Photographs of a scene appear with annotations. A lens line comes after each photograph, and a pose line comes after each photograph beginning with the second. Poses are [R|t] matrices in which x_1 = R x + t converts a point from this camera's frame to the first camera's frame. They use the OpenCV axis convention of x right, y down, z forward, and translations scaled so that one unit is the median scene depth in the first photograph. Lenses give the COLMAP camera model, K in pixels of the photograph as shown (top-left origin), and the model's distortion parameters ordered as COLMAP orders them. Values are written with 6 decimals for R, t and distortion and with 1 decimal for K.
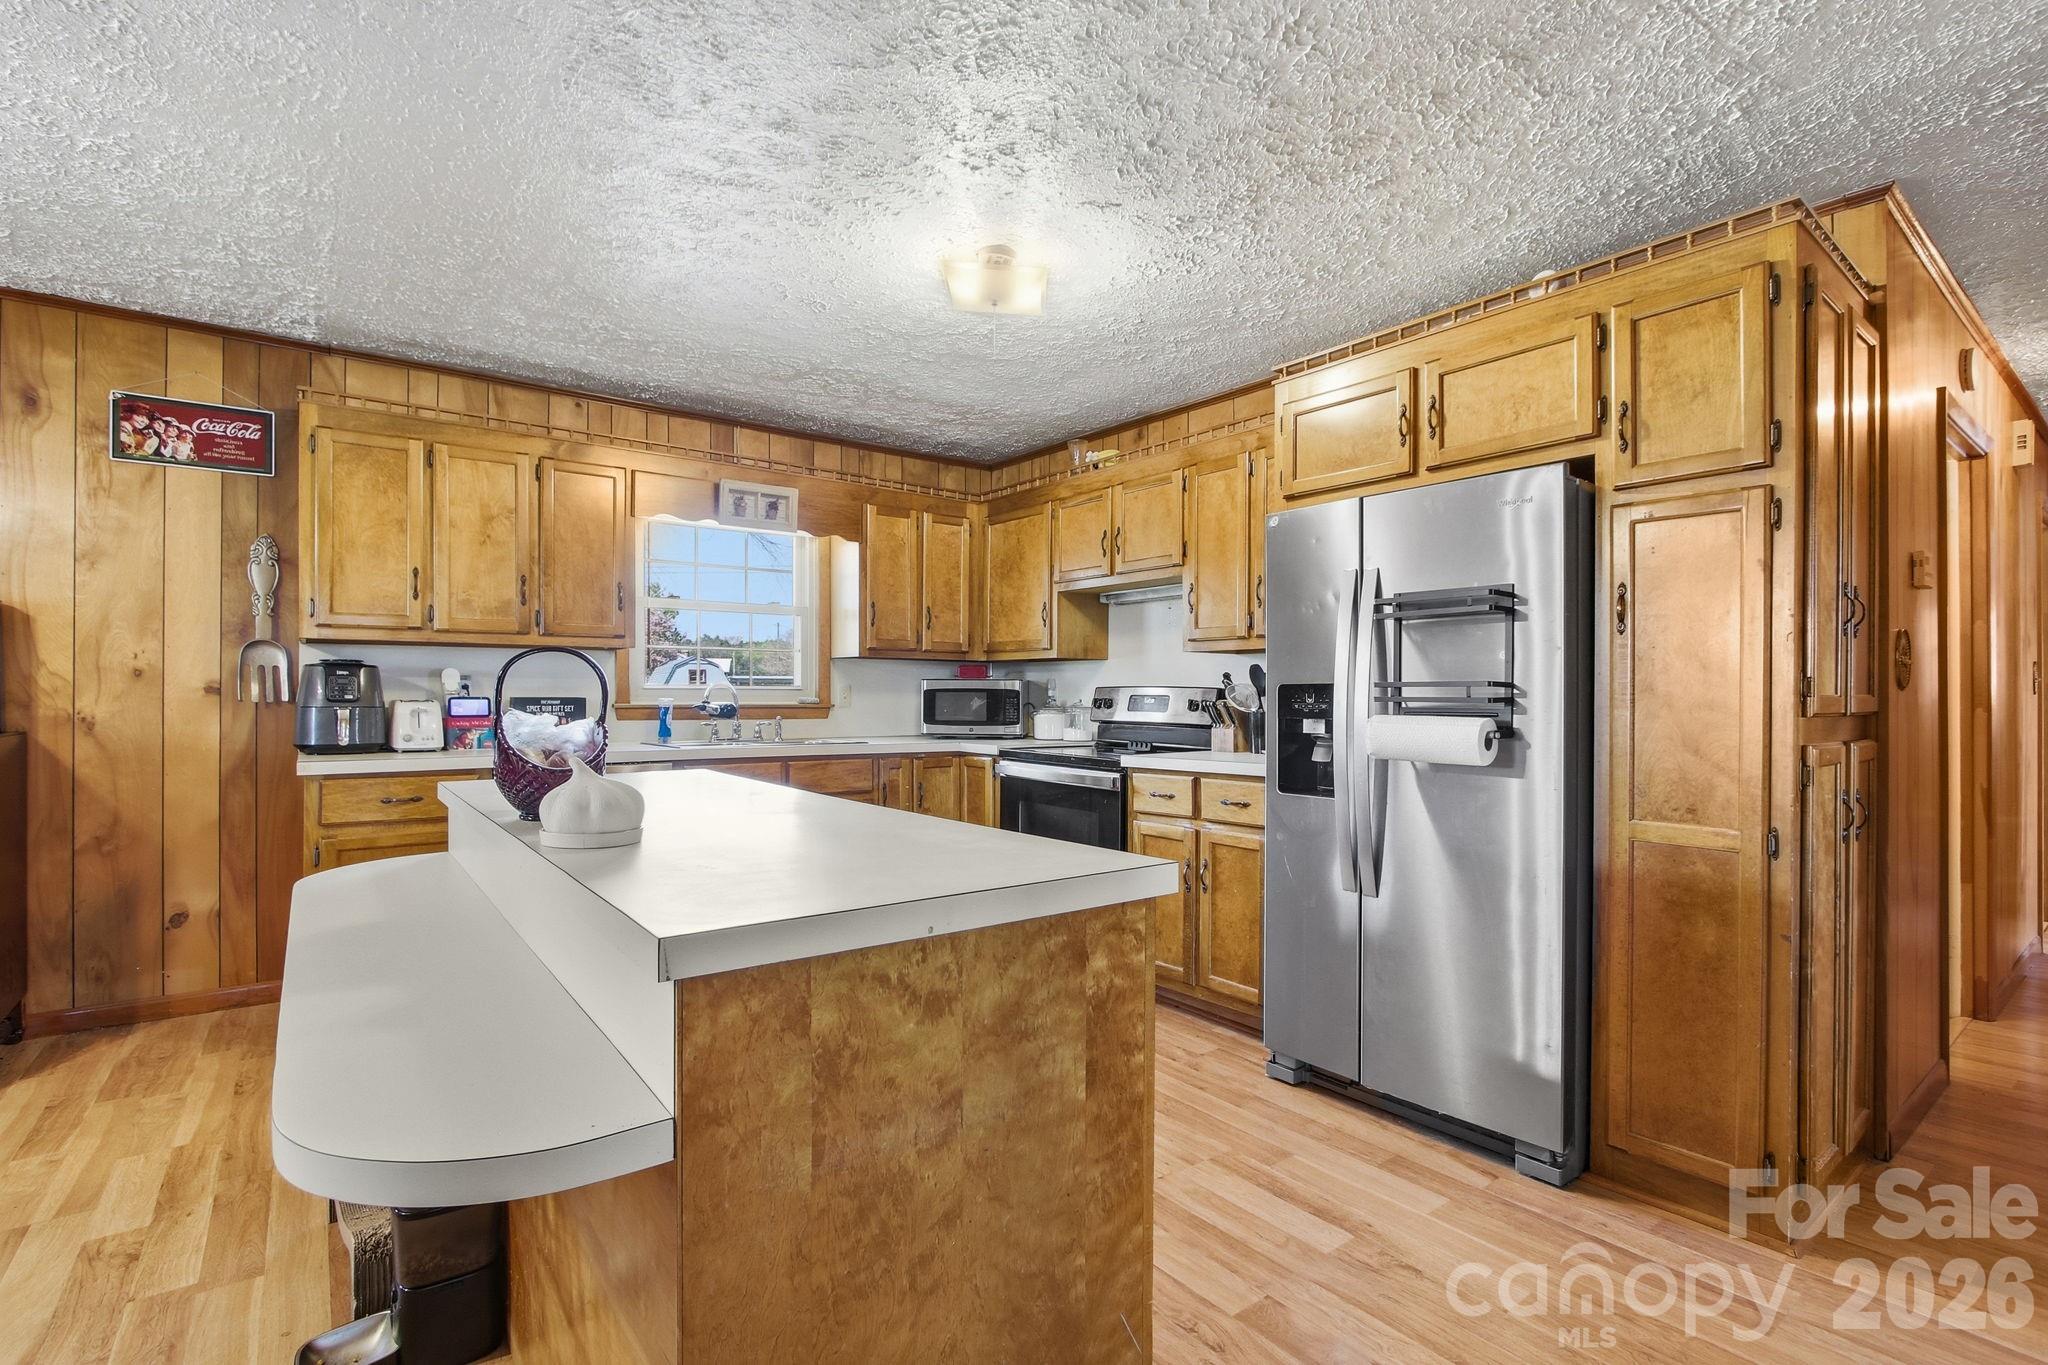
lens RADIAL K [[933.7, 0, 995.6], [0, 933.7, 695.7], [0, 0, 1]] dist [-0.015186, 0.003036]
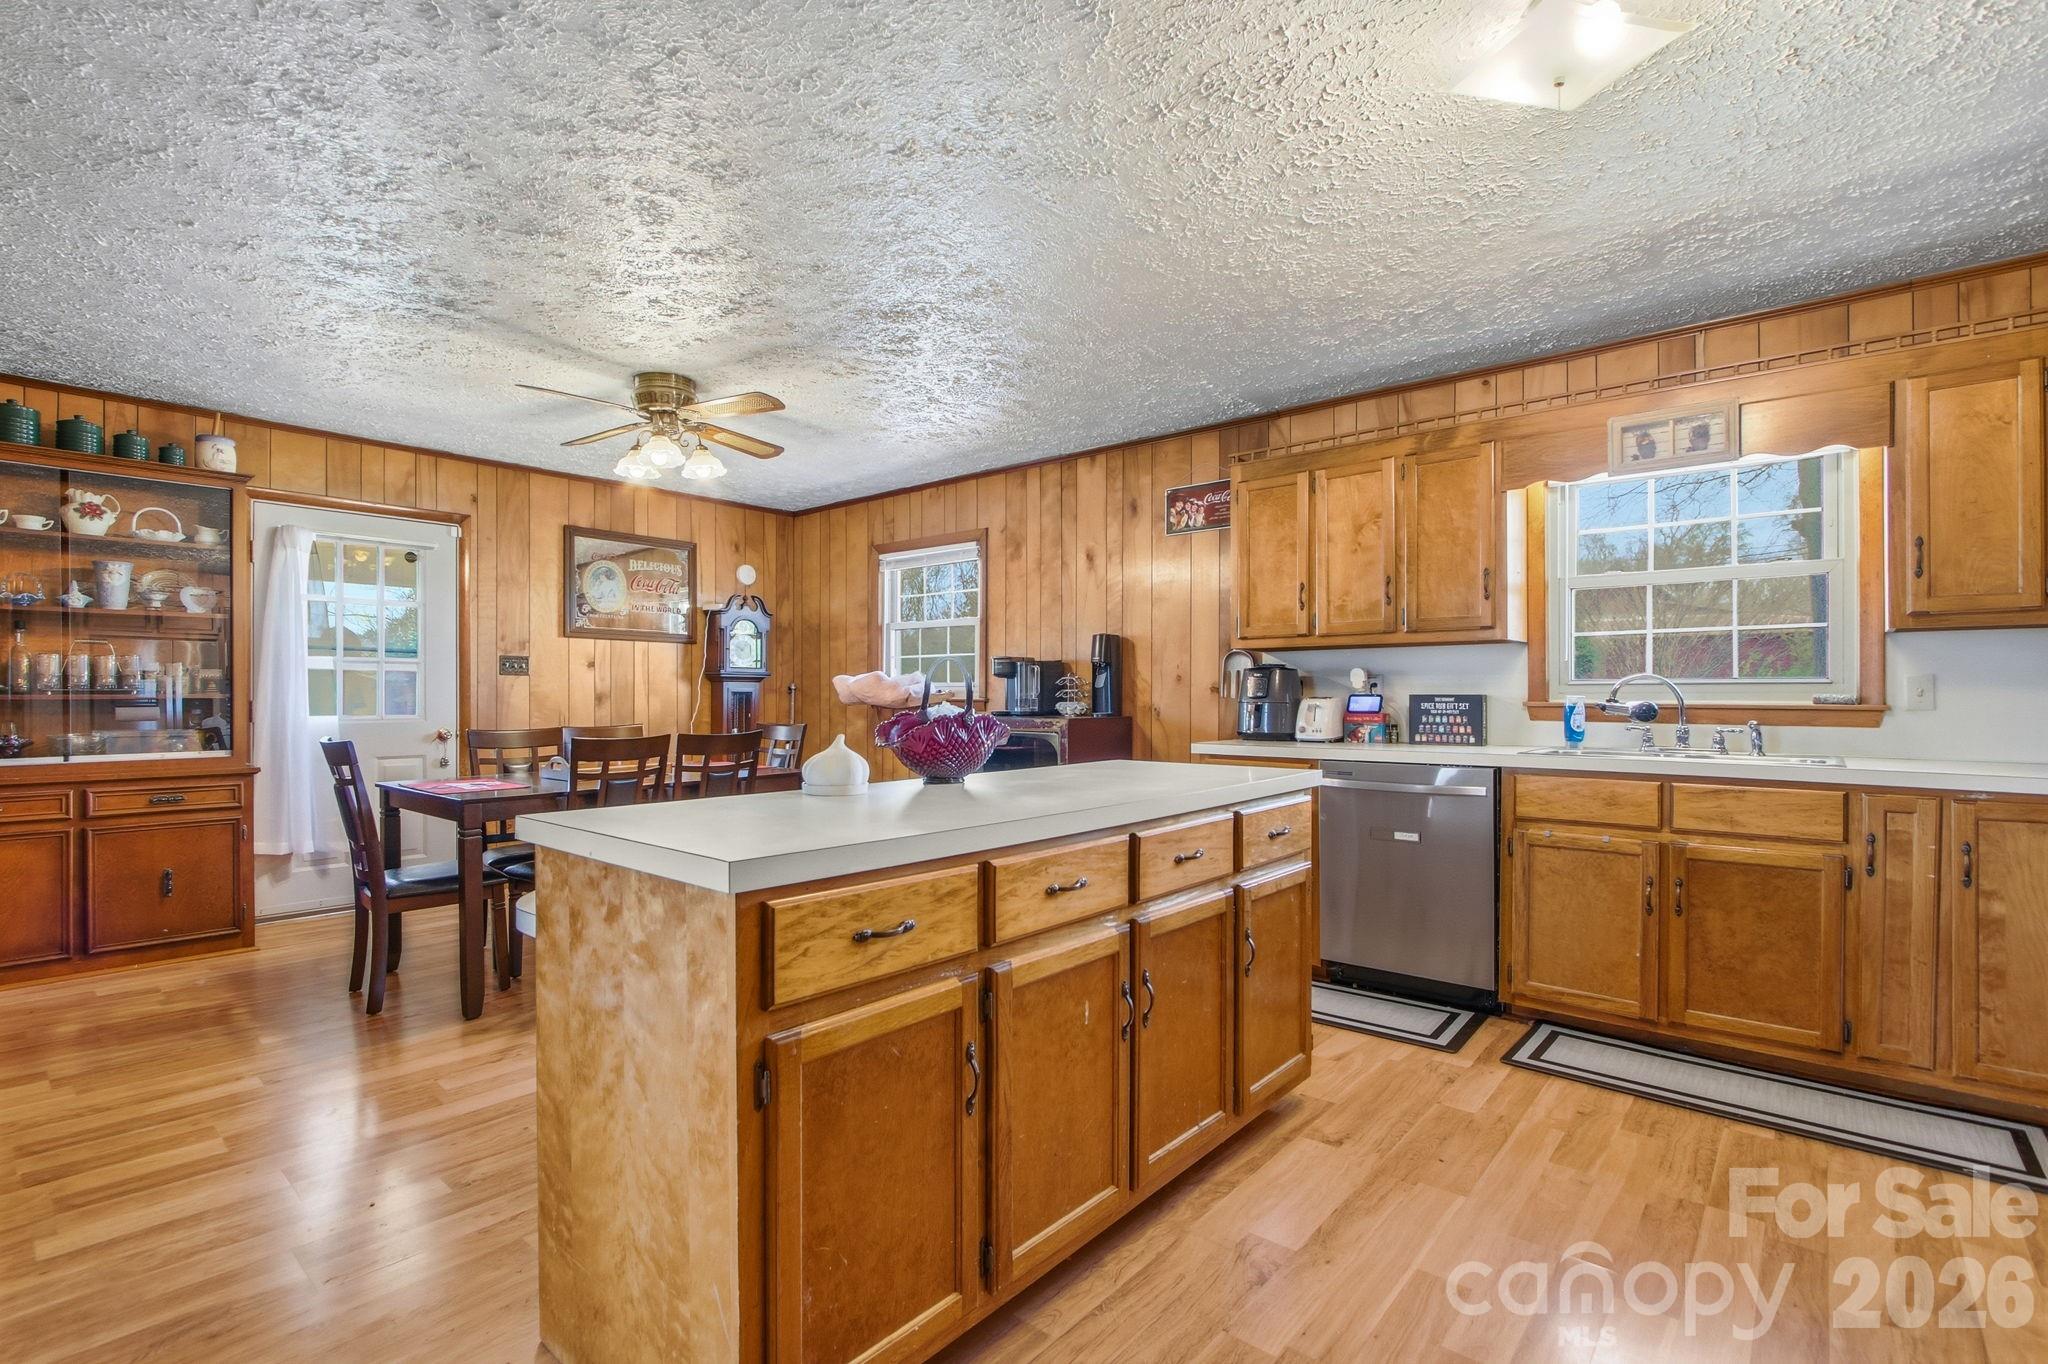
lens RADIAL K [[933.7, 0, 1004.9], [0, 933.7, 695.5], [0, 0, 1]] dist [-0.015186, 0.003036]
pose [[0.214351, 0.001902, -0.976755, 0.450883], [0.002801, 0.999993, 0.002562, -0.000972], [0.976753, -0.003285, 0.214345, 0.403913]]
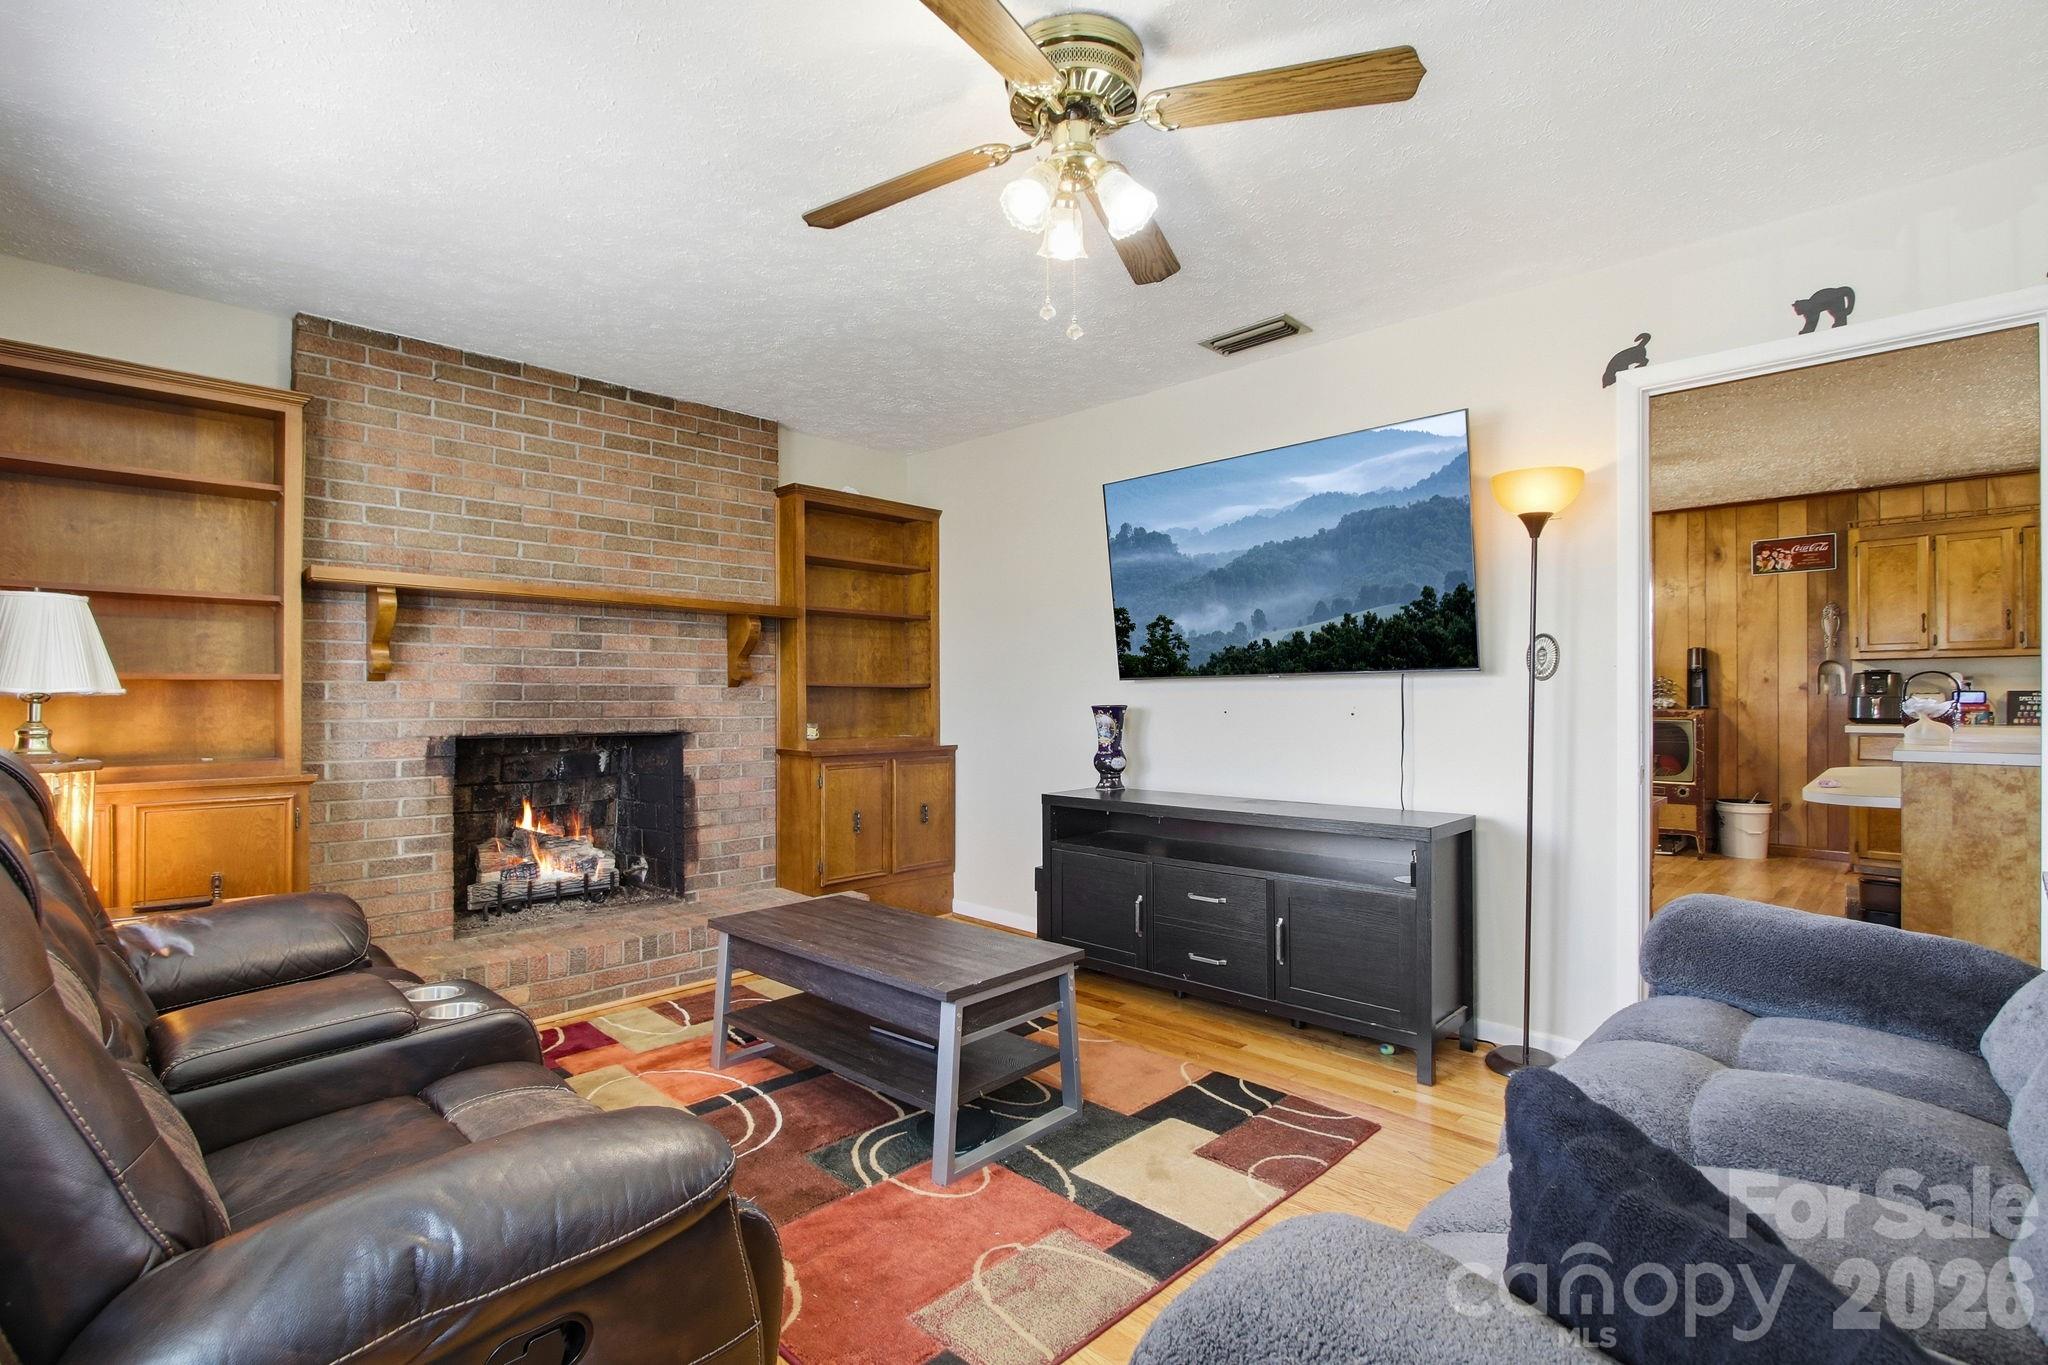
lens RADIAL K [[1010.8, 0, 1022.9], [0, 1010.8, 694.1], [0, 0, 1]] dist [0.021090, 0.001430]
pose [[0.196456, -0.004207, -0.980504, 0.904179], [0.008090, 0.999964, -0.002669, -0.001190], [0.980479, -0.007408, 0.196483, -0.989274]]
